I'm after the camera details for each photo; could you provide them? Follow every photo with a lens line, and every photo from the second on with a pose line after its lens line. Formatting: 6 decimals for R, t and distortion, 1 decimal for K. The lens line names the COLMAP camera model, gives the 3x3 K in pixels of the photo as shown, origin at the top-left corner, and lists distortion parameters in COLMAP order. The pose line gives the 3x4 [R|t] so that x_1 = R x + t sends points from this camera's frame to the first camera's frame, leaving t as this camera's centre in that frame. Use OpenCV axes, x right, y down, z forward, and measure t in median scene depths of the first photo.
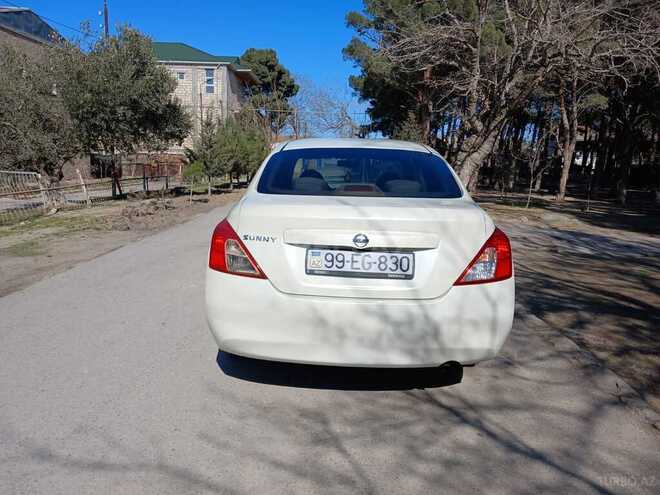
lens RADIAL K [[519.8, 0, 320.8], [0, 519.8, 247.9], [0, 0, 1]] dist [0.001830, 0.001877]
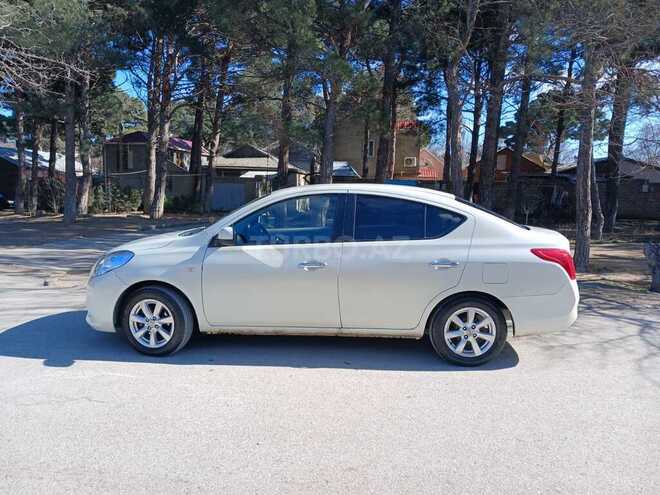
lens RADIAL K [[519.8, 0, 320.8], [0, 519.8, 247.9], [0, 0, 1]] dist [0.001830, 0.001877]
pose [[0.022850, -0.146606, 0.988931, -1.877991], [0.144914, 0.979228, 0.141819, -0.411746], [-0.989180, 0.140069, 0.043621, 1.758266]]
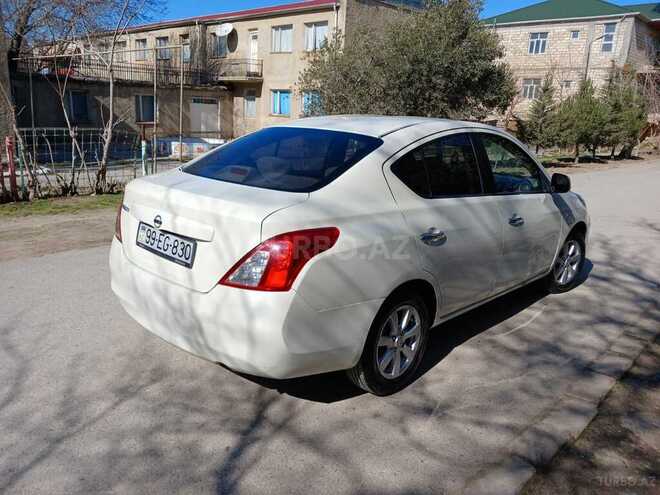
lens RADIAL K [[519.8, 0, 320.8], [0, 519.8, 247.9], [0, 0, 1]] dist [0.001830, 0.001877]
pose [[0.742456, 0.175436, -0.646515, 0.975005], [-0.133747, 0.984488, 0.113553, -0.121483], [0.656408, 0.002162, 0.754403, 0.412472]]
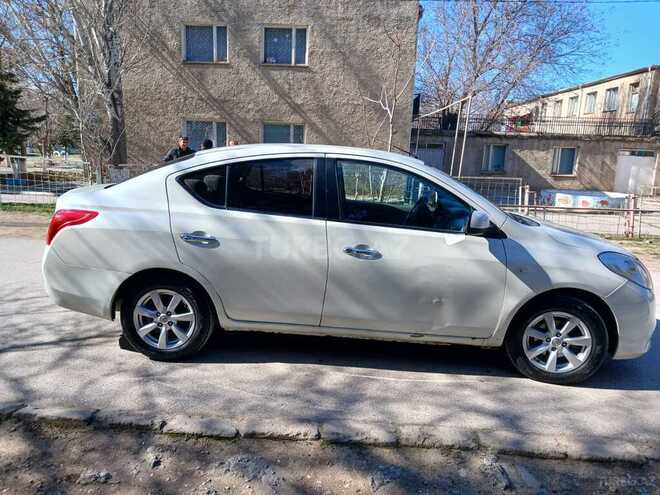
lens RADIAL K [[522.7, 0, 330.0], [0, 522.7, 247.5], [0, 0, 1]] dist [0.004872, -0.003925]
pose [[-0.019598, 0.161124, -0.986740, 1.734640], [-0.203978, 0.965527, 0.161712, -0.311547], [0.978779, 0.204442, 0.013943, 1.747040]]
